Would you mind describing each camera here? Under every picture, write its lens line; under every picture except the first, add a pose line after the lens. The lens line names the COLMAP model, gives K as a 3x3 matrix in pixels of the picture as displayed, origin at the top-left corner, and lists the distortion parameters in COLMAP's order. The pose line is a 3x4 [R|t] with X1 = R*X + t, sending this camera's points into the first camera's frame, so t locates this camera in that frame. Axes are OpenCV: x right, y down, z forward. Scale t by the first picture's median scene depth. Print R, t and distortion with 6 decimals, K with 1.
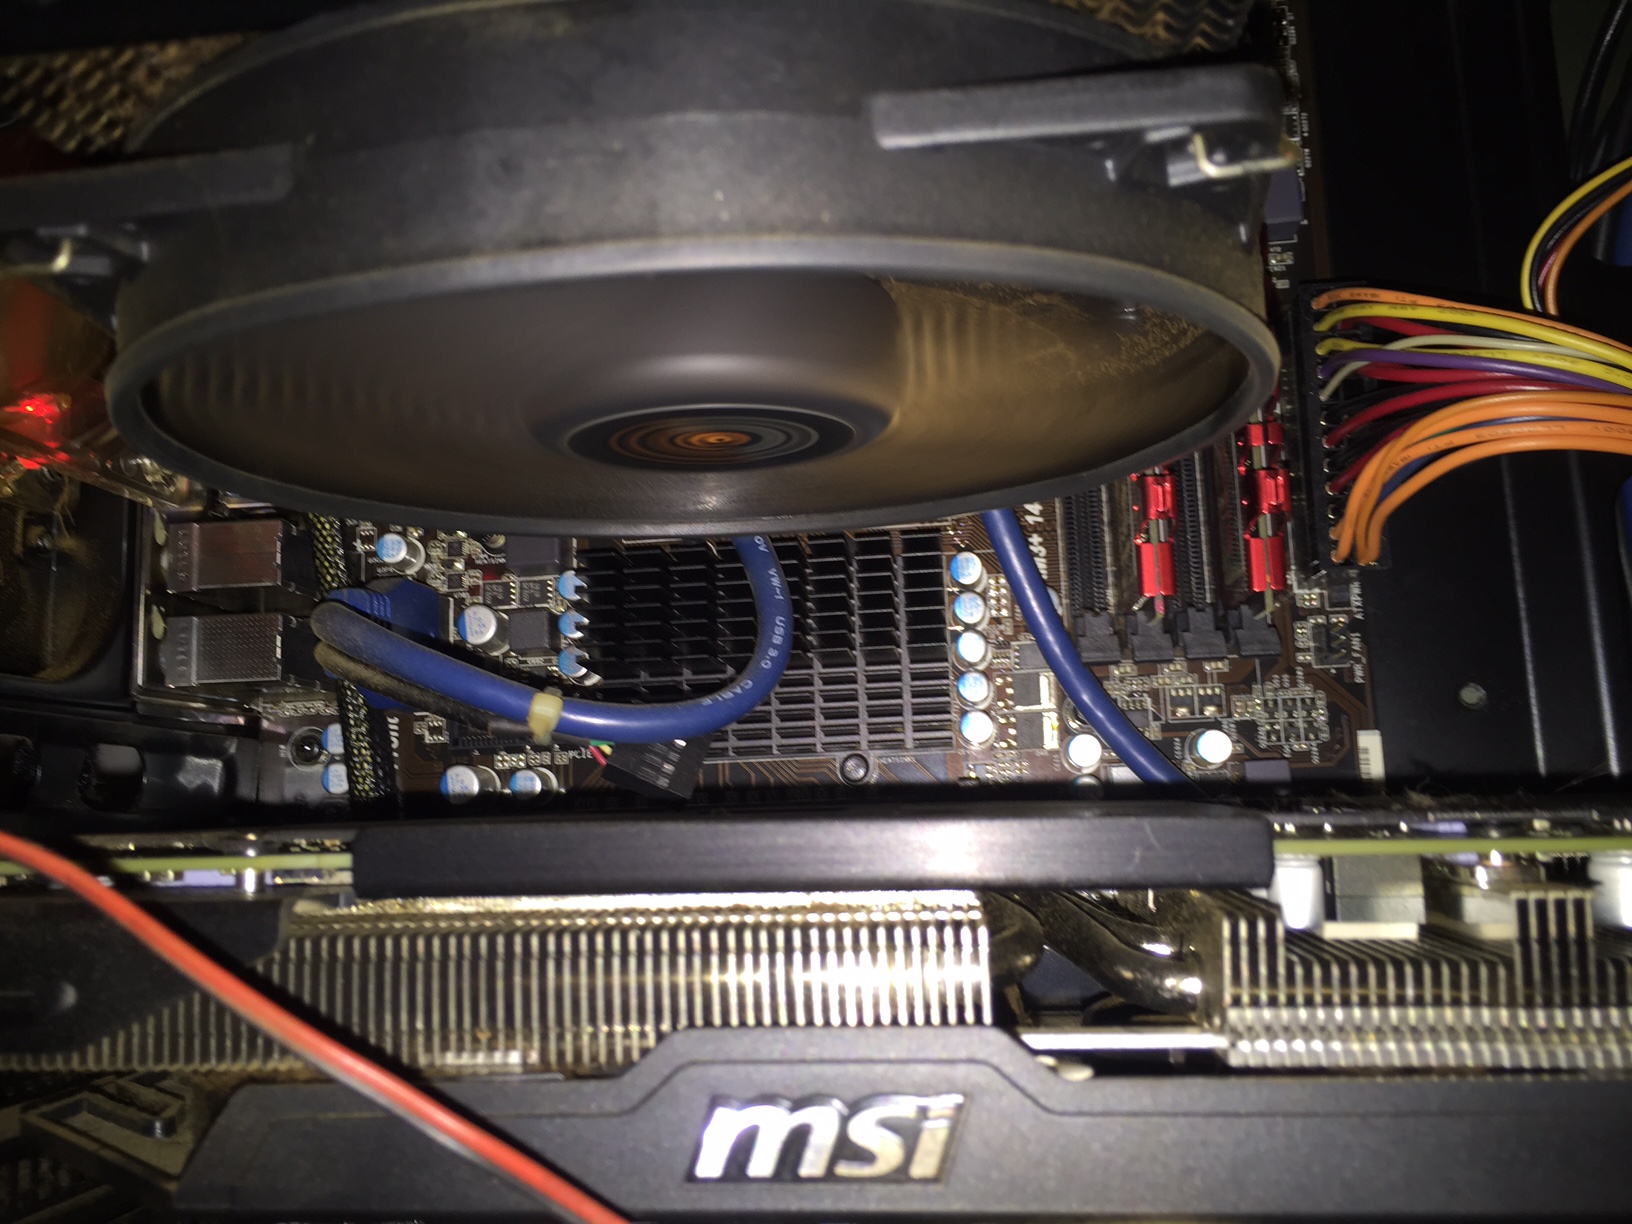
lens RADIAL K [[1378.7, 0, 816.0], [0, 1378.7, 612.0], [0, 0, 1]] dist [0.064661, -0.000302]
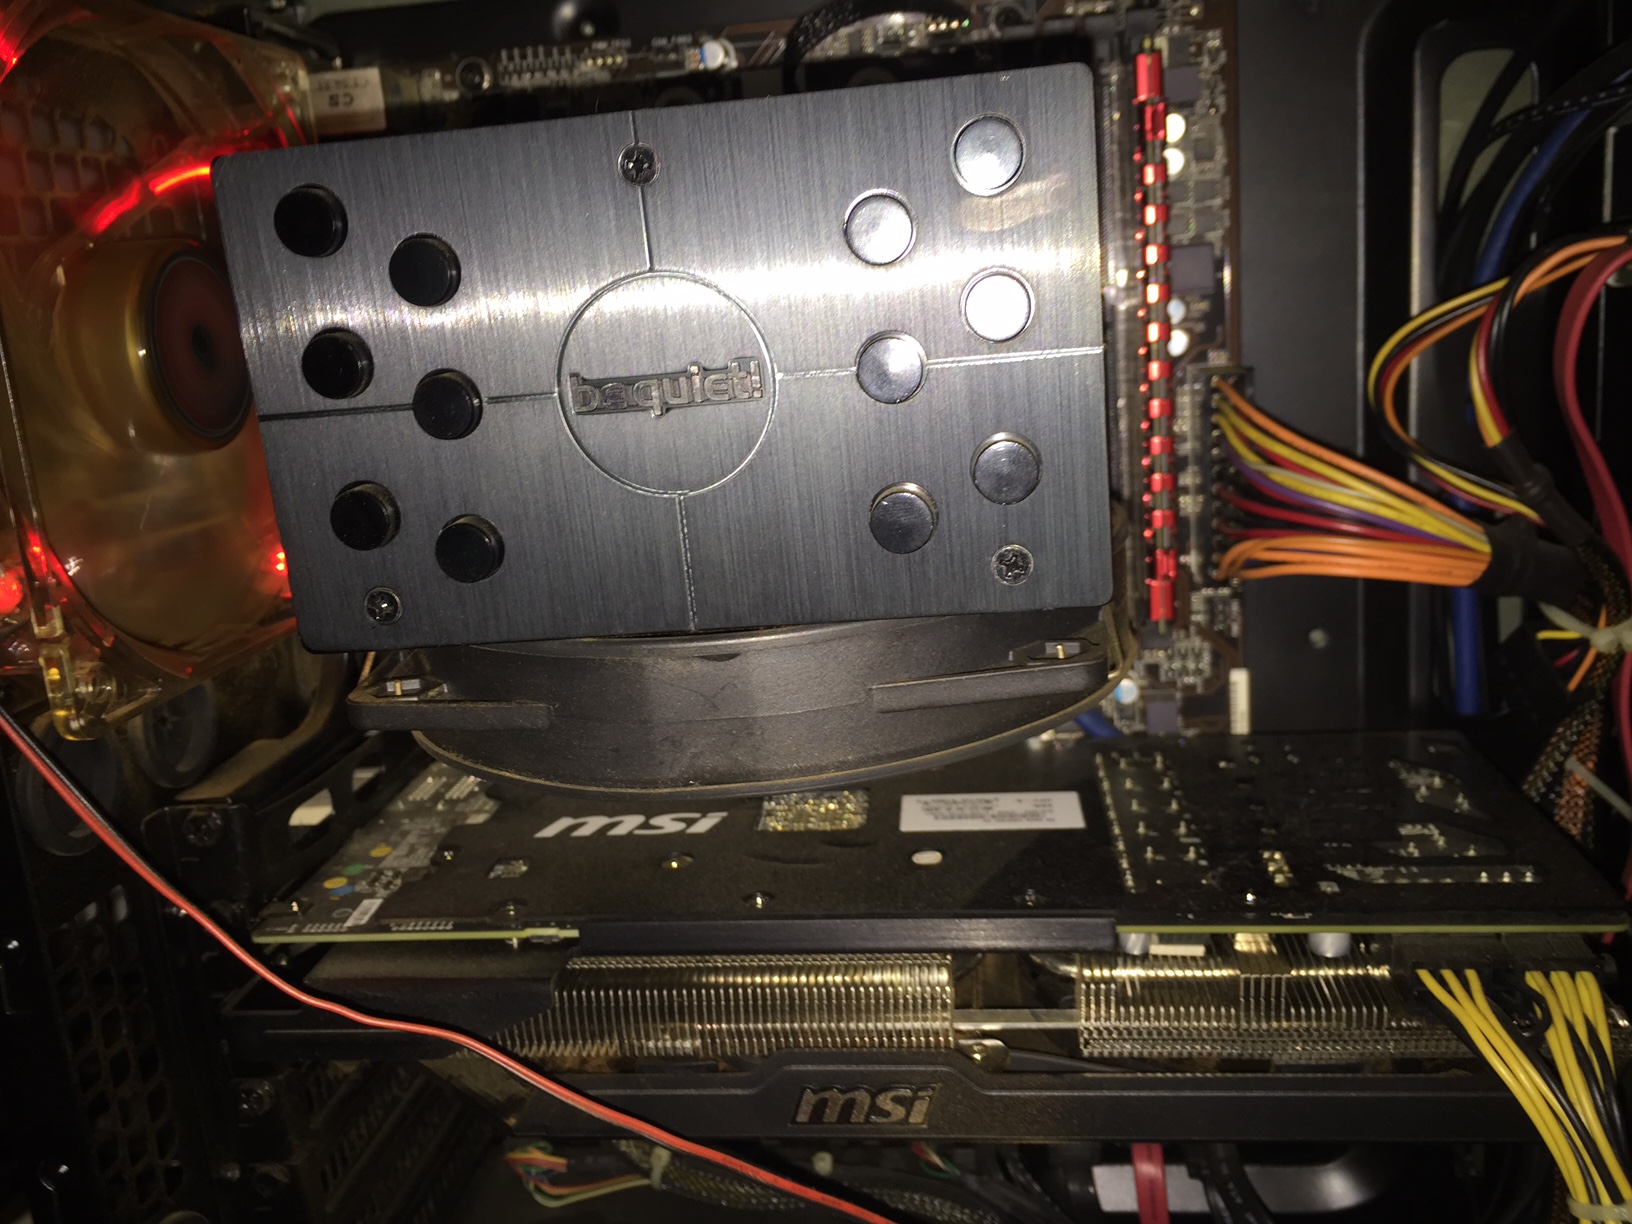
lens RADIAL K [[1403.9, 0, 779.4], [0, 1403.9, 602.7], [0, 0, 1]] dist [0.078285, -0.155088]
pose [[0.998444, -0.043825, -0.034467, -0.011382], [0.053335, 0.930906, 0.361345, -0.931828], [0.016250, -0.362621, 0.931795, -0.525328]]
